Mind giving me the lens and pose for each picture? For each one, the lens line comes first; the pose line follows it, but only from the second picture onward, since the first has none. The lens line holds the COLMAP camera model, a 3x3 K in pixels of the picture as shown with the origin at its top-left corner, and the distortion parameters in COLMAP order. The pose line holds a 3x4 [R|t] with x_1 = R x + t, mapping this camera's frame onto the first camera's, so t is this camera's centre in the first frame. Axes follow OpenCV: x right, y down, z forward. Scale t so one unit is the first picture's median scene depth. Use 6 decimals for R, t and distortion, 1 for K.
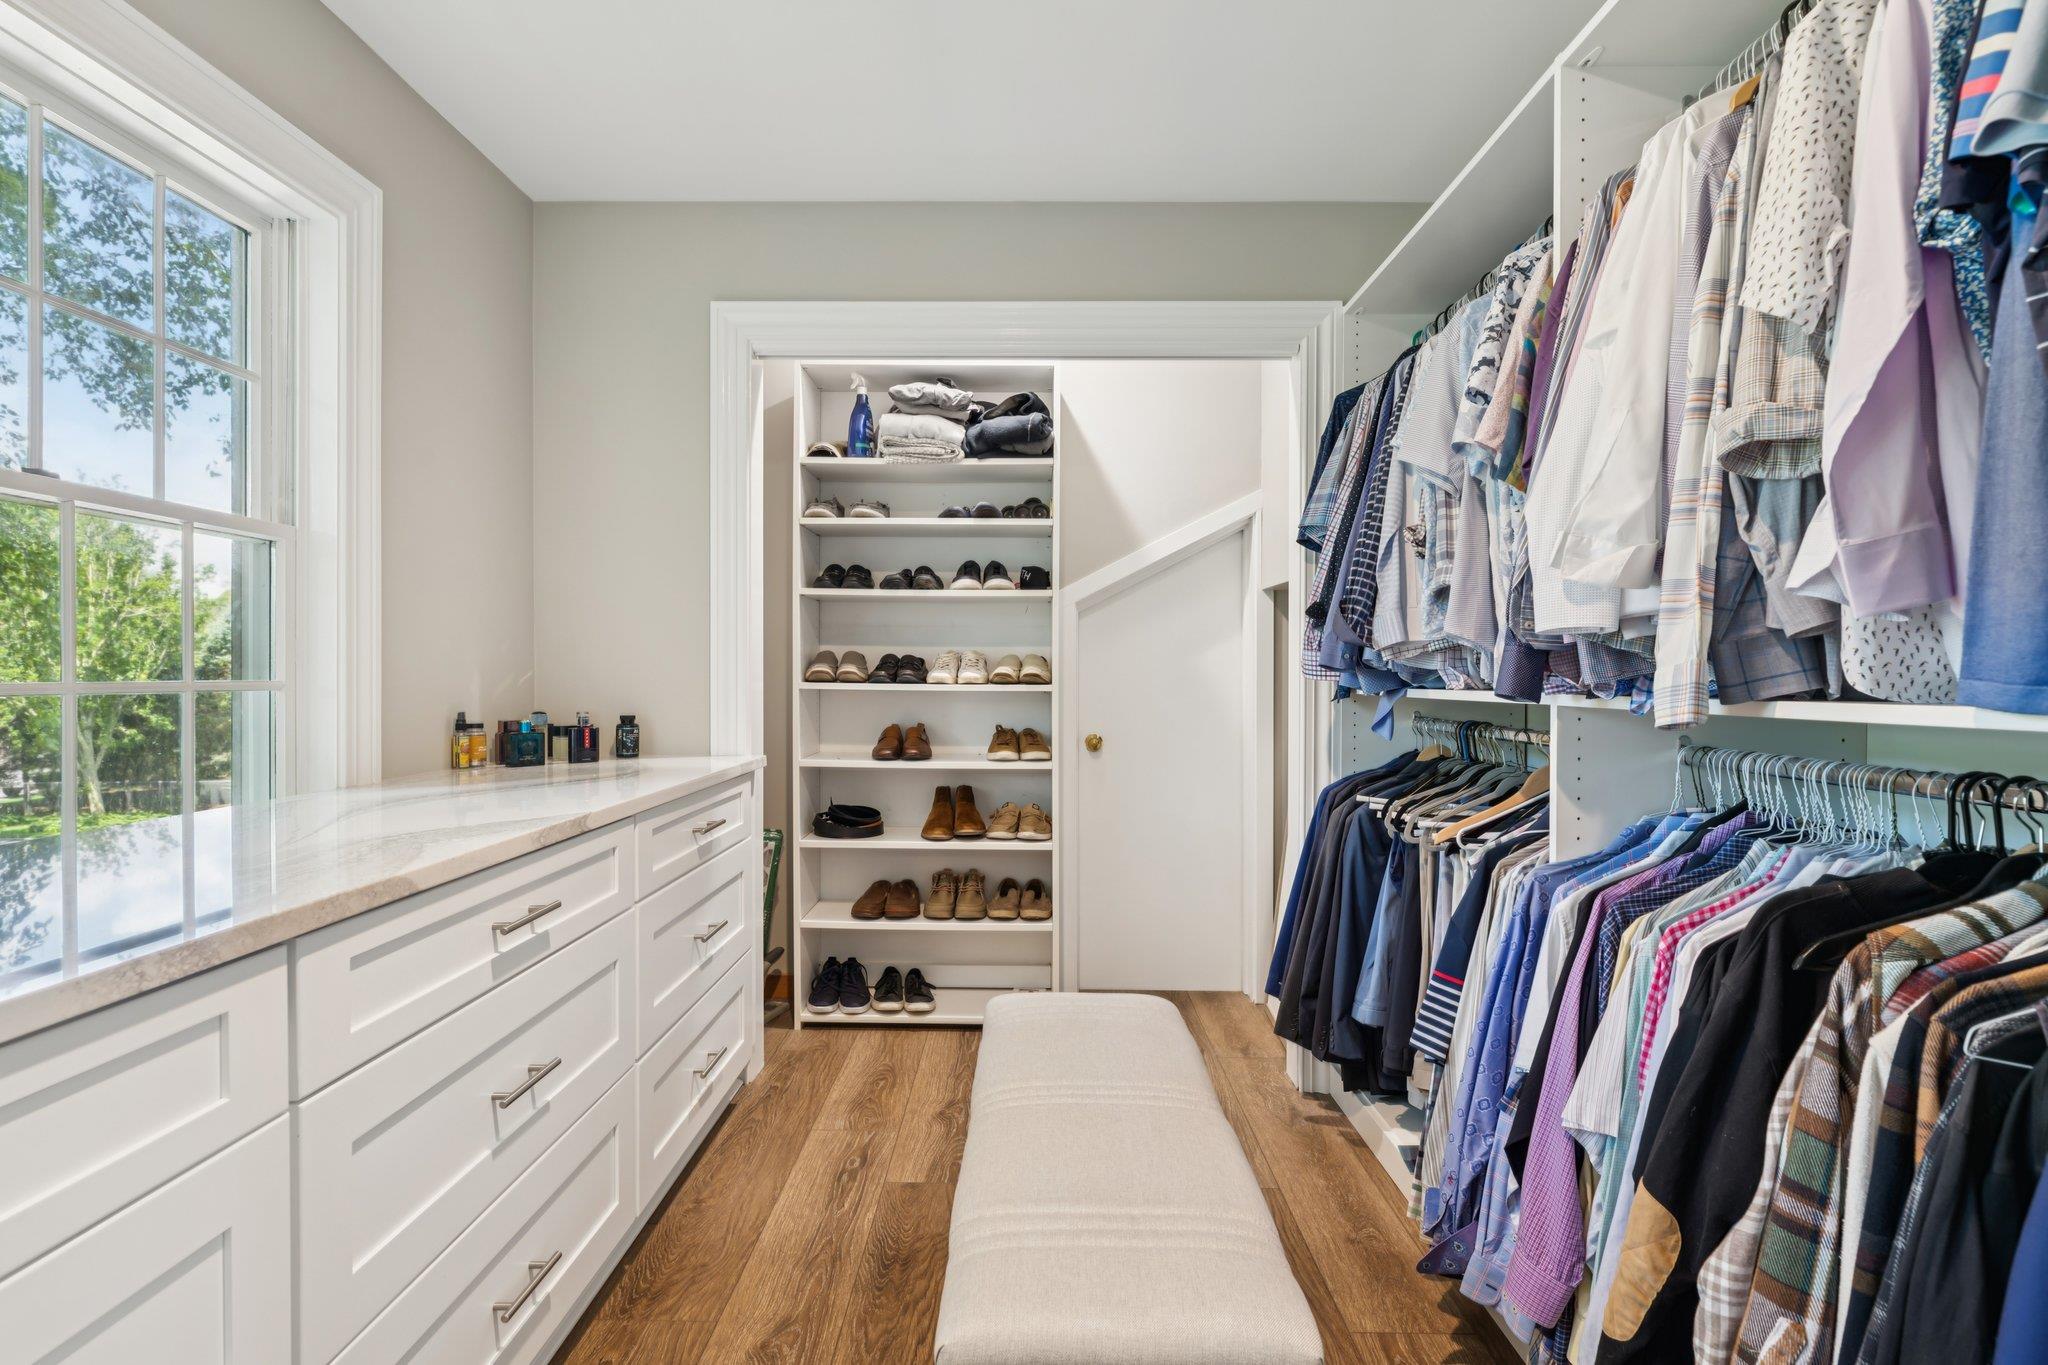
lens RADIAL K [[971.3, 0, 1014.1], [0, 971.3, 682.8], [0, 0, 1]] dist [0.002524, -0.000407]
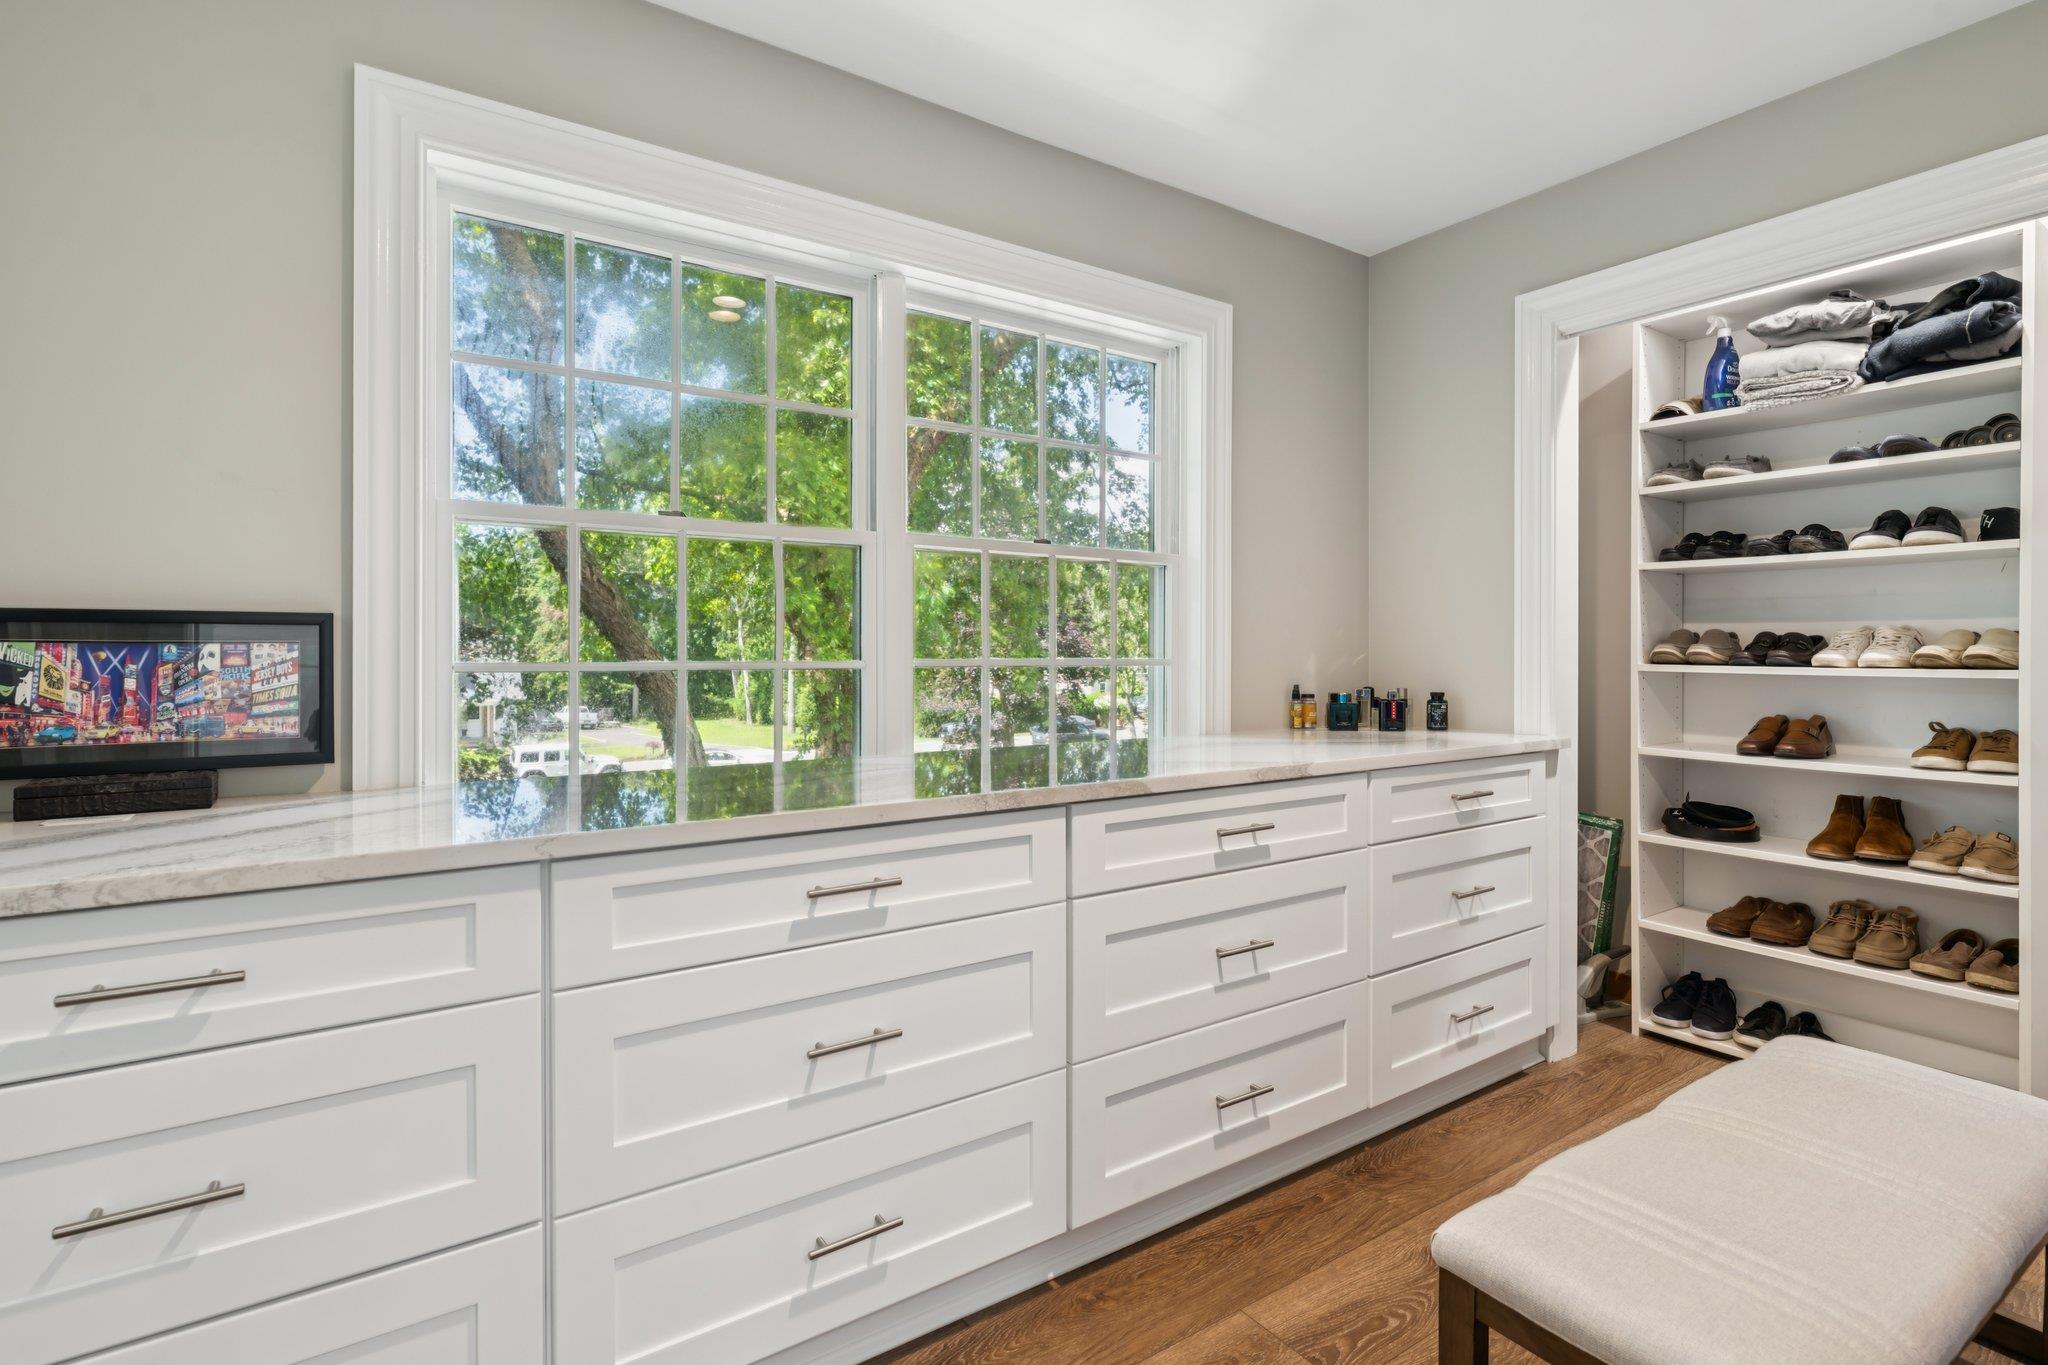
lens RADIAL K [[971.3, 0, 1020.6], [0, 971.3, 666.9], [0, 0, 1]] dist [0.002524, -0.000407]
pose [[0.576470, 0.009908, -0.817058, 0.200255], [-0.008635, 0.999945, 0.006033, 0.001871], [0.817072, 0.003578, 0.576524, -0.026098]]
